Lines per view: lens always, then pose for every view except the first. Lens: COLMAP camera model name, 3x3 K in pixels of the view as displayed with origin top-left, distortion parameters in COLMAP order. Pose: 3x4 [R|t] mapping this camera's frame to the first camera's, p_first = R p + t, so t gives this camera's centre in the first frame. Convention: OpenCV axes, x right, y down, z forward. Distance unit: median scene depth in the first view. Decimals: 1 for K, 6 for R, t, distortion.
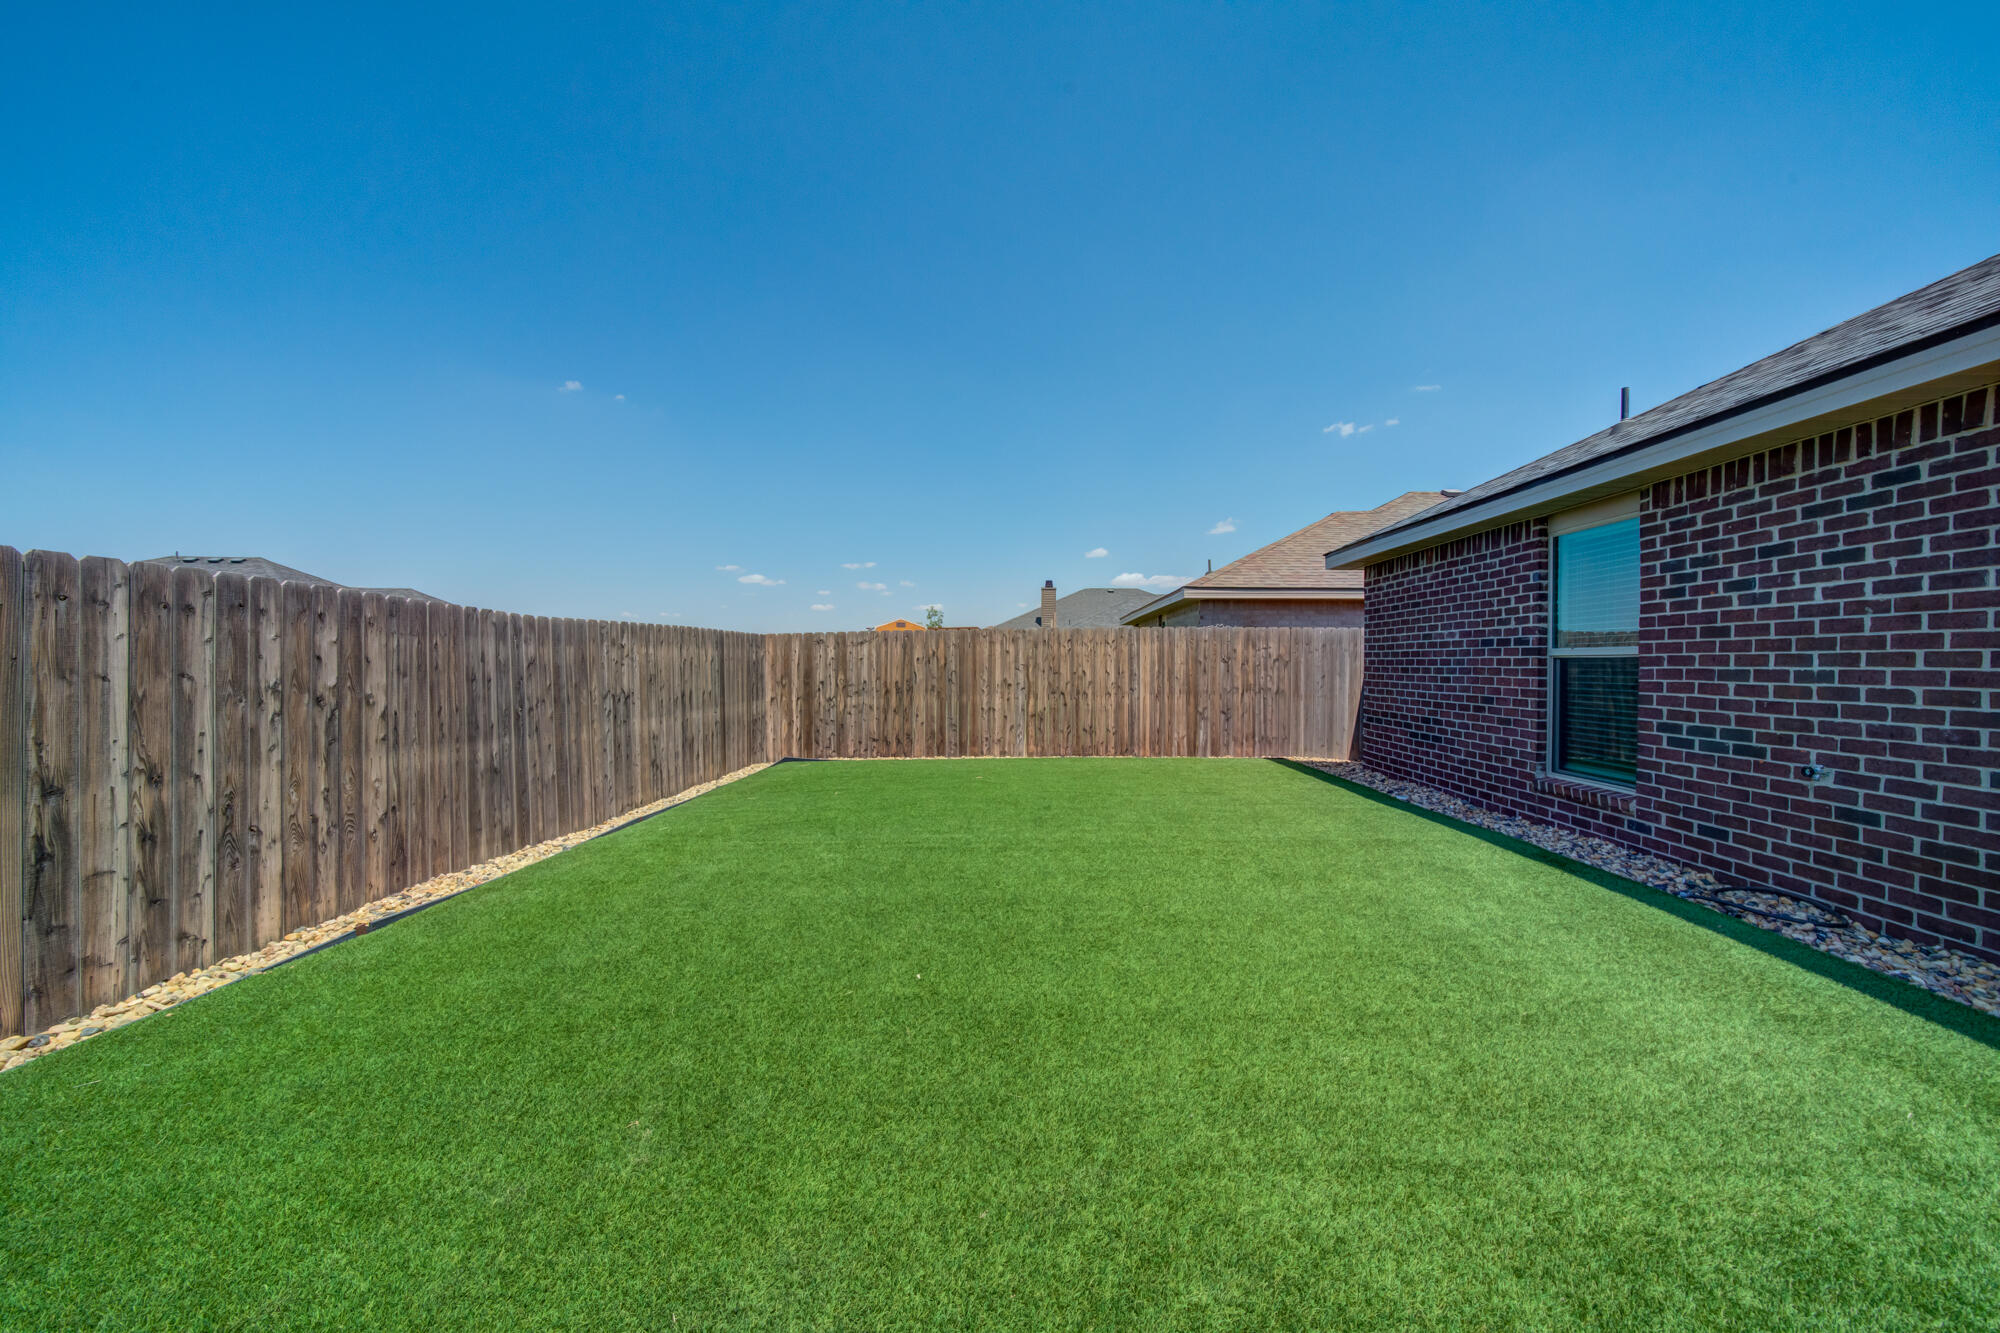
lens RADIAL K [[741.8, 0, 984.9], [0, 741.8, 668.9], [0, 0, 1]] dist [-0.013265, 0.000194]
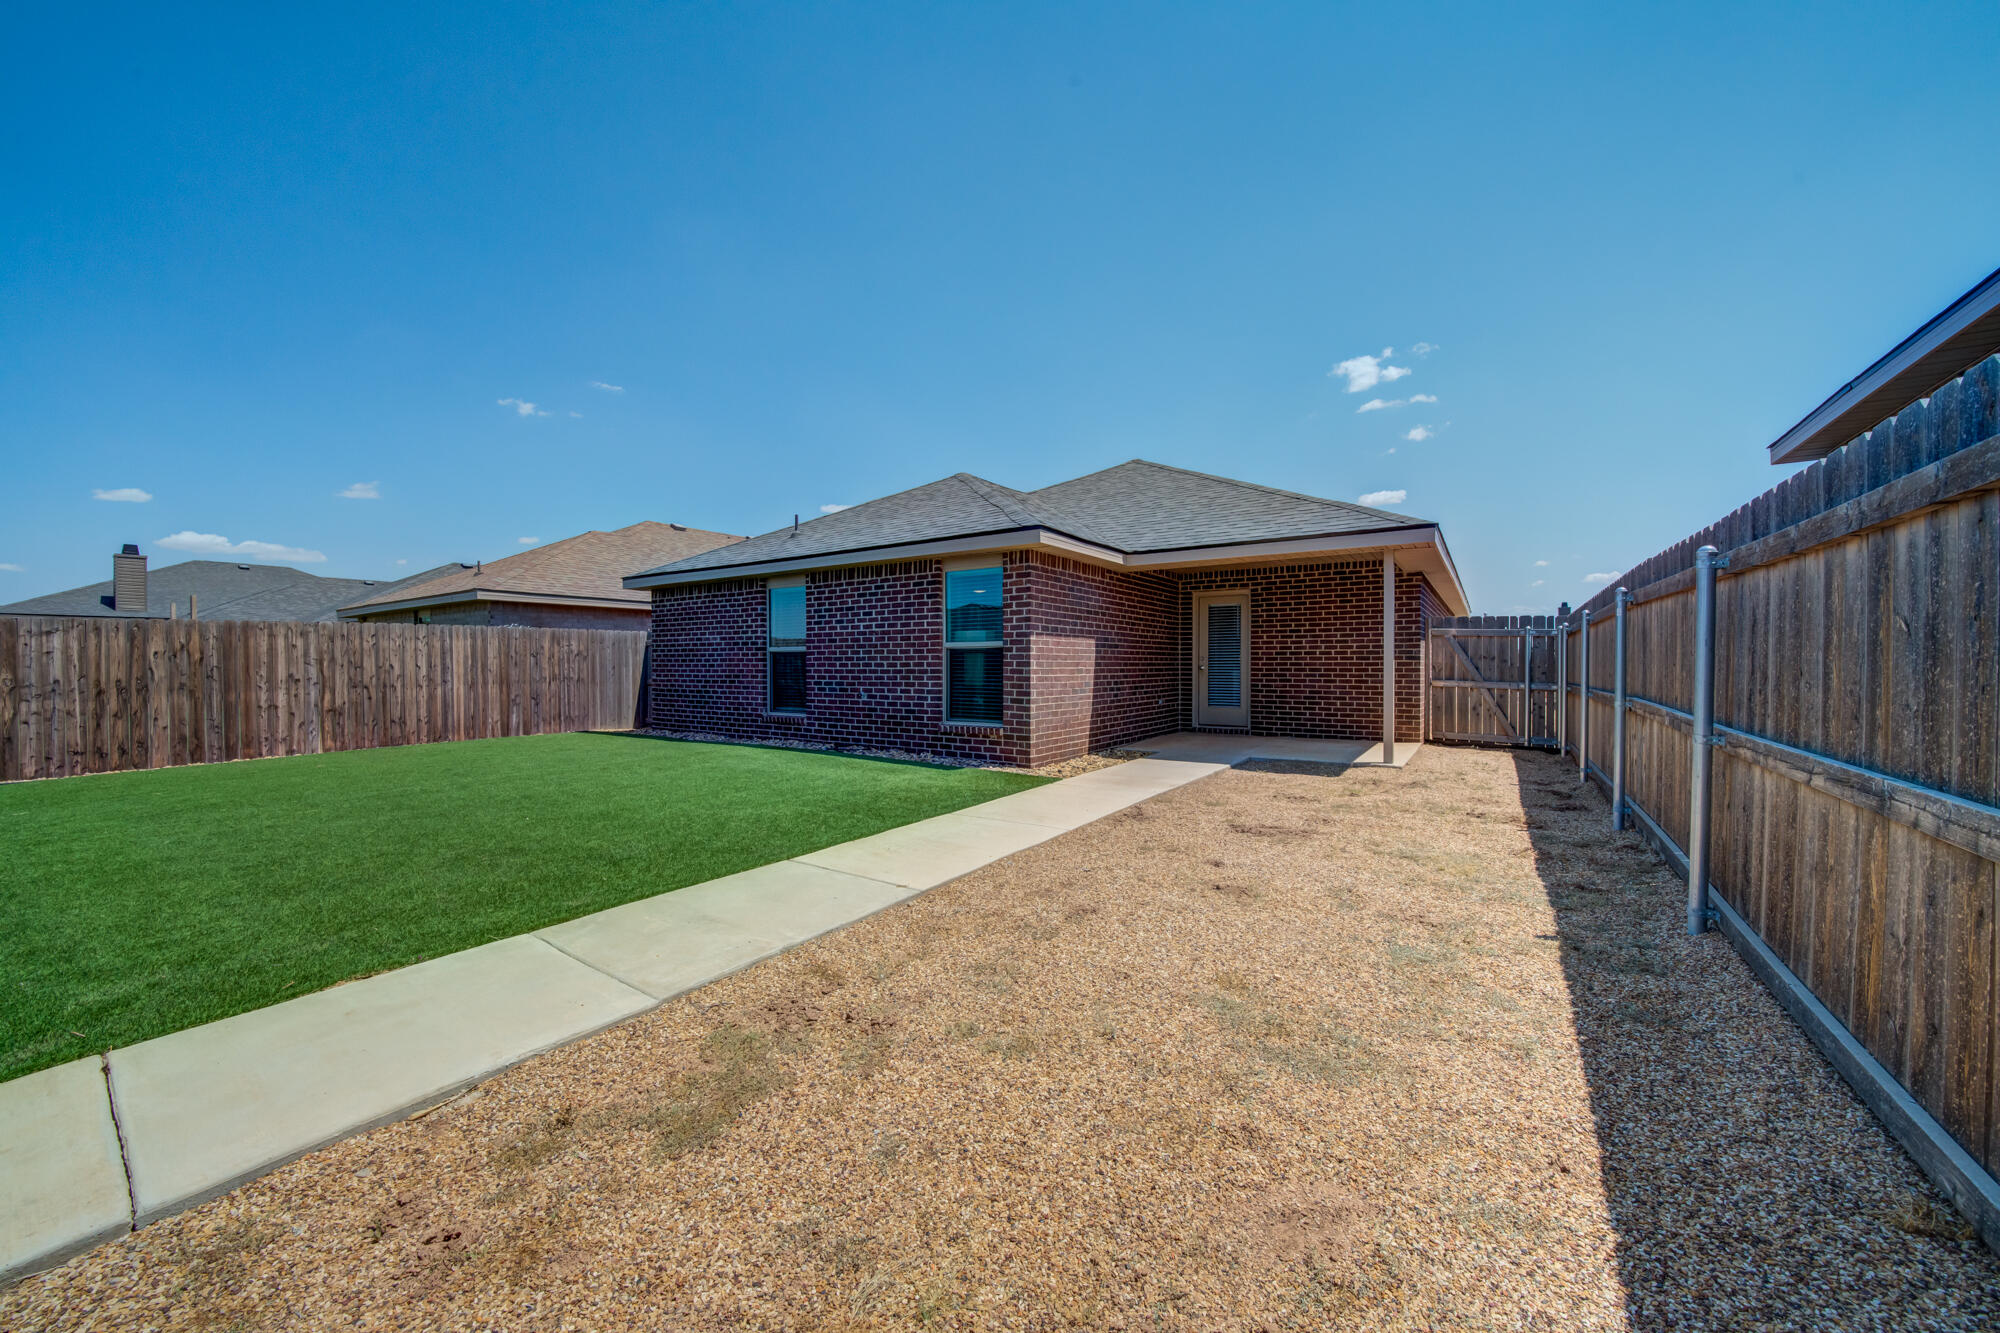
lens RADIAL K [[764.3, 0, 955.9], [0, 764.3, 660.8], [0, 0, 1]] dist [-0.021575, 0.003773]
pose [[0.579228, -0.003177, 0.815159, -0.276563], [0.011301, 0.999928, -0.004134, 0.010343], [-0.815087, 0.011607, 0.579222, -0.266016]]
